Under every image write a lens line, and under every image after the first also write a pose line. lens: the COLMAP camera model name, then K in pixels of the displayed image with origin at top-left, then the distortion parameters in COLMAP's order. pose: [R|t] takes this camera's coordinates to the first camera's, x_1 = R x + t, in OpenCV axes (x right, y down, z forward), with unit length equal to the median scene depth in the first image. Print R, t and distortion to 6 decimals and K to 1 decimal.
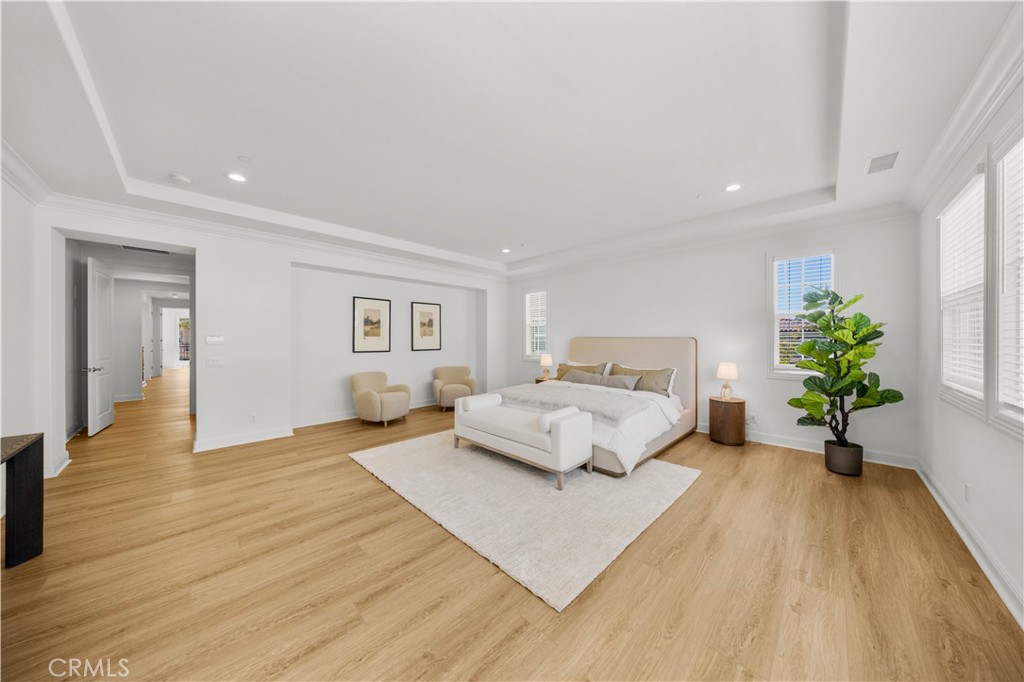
lens RADIAL K [[322.0, 0, 507.8], [0, 322.0, 338.8], [0, 0, 1]] dist [-0.003205, -0.000534]
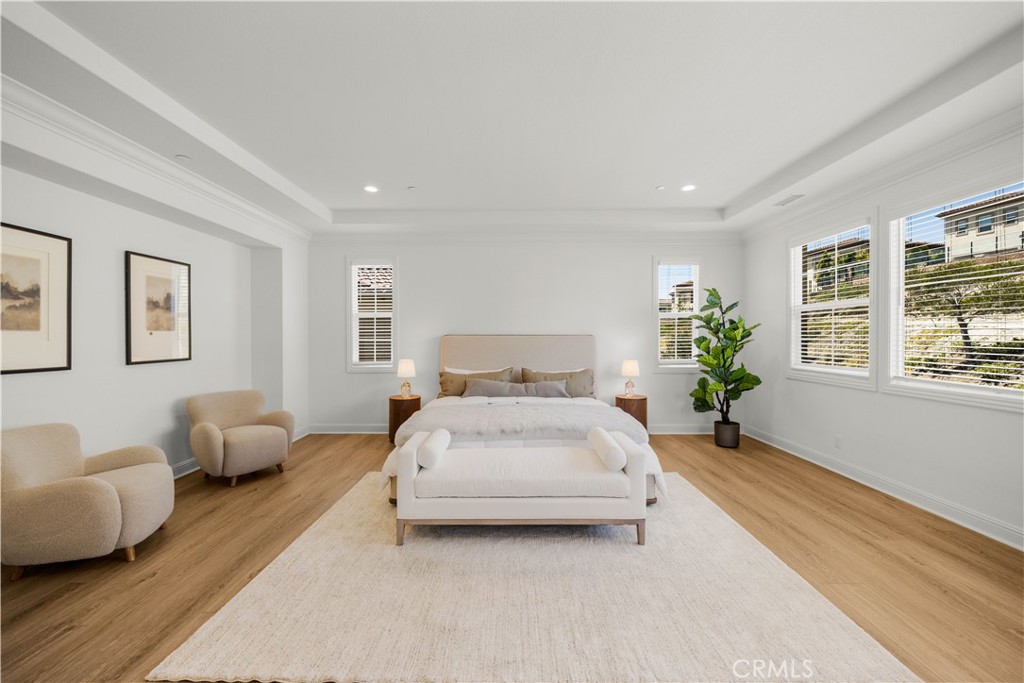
lens RADIAL K [[398.8, 0, 510.5], [0, 398.8, 338.5], [0, 0, 1]] dist [0.000307, 0.000182]
pose [[0.708904, -0.004427, 0.705291, -0.594511], [0.001313, 0.999987, 0.004958, 0.000389], [-0.705304, -0.002589, 0.708900, 0.498981]]
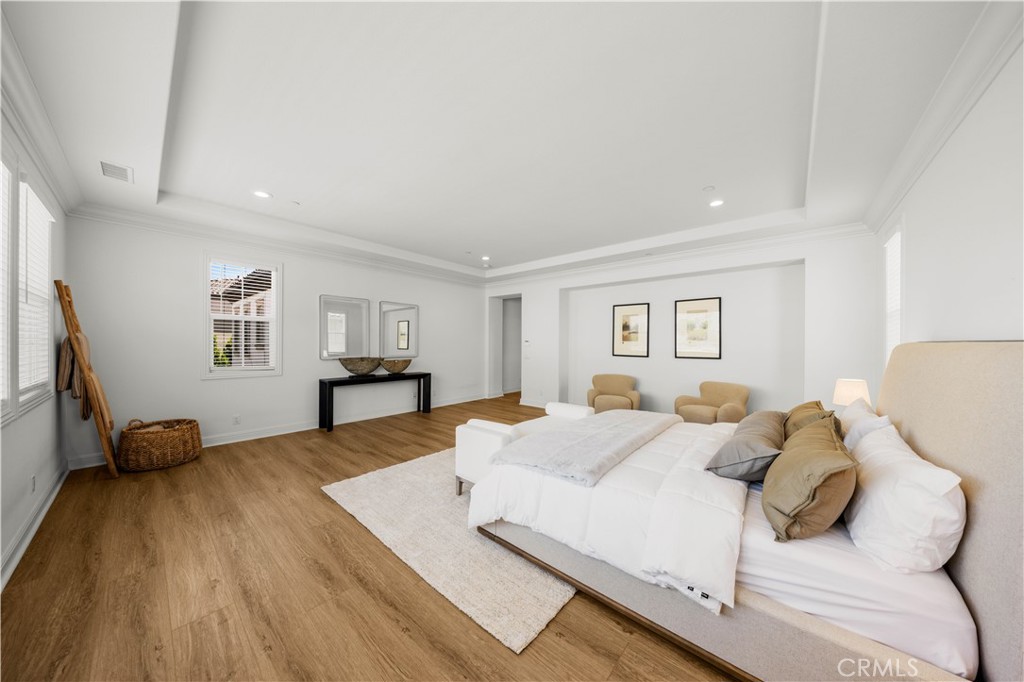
lens RADIAL K [[322.0, 0, 511.2], [0, 322.0, 345.0], [0, 0, 1]] dist [-0.003205, -0.000534]
pose [[0.073827, 0.007129, -0.997246, 1.017361], [-0.005515, 0.999962, 0.006741, 0.000390], [0.997256, 0.005002, 0.073863, 0.950140]]
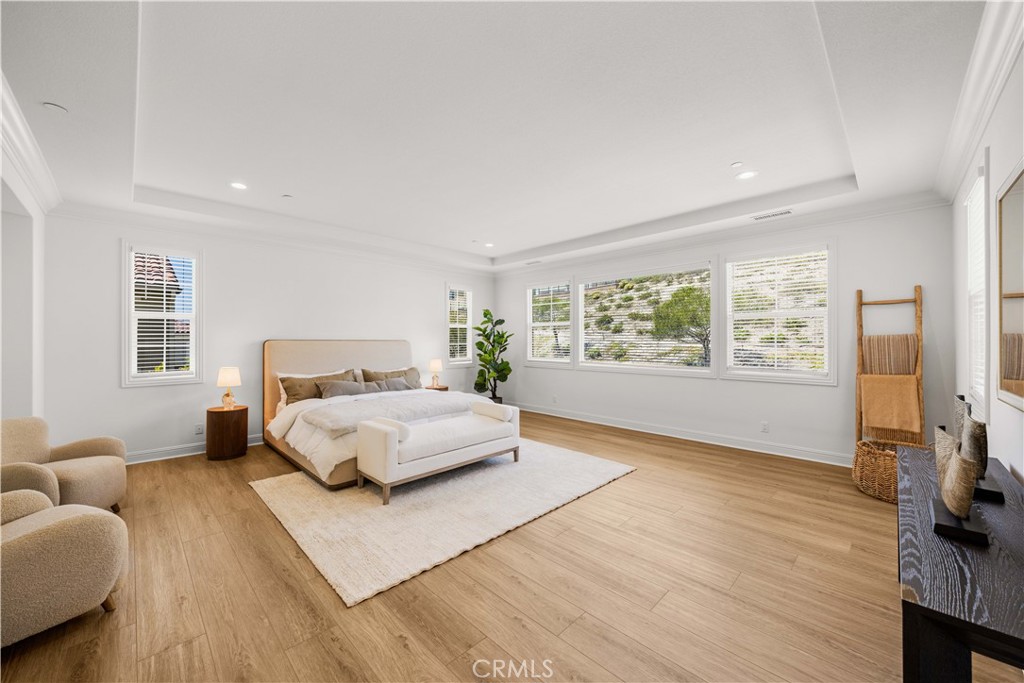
lens RADIAL K [[383.7, 0, 514.0], [0, 383.7, 339.7], [0, 0, 1]] dist [-0.002077, 0.001563]
pose [[-0.008555, 0.003772, 0.999956, -1.172802], [0.000643, 0.999993, -0.003767, -0.001240], [-0.999963, 0.000611, -0.008558, 0.894716]]
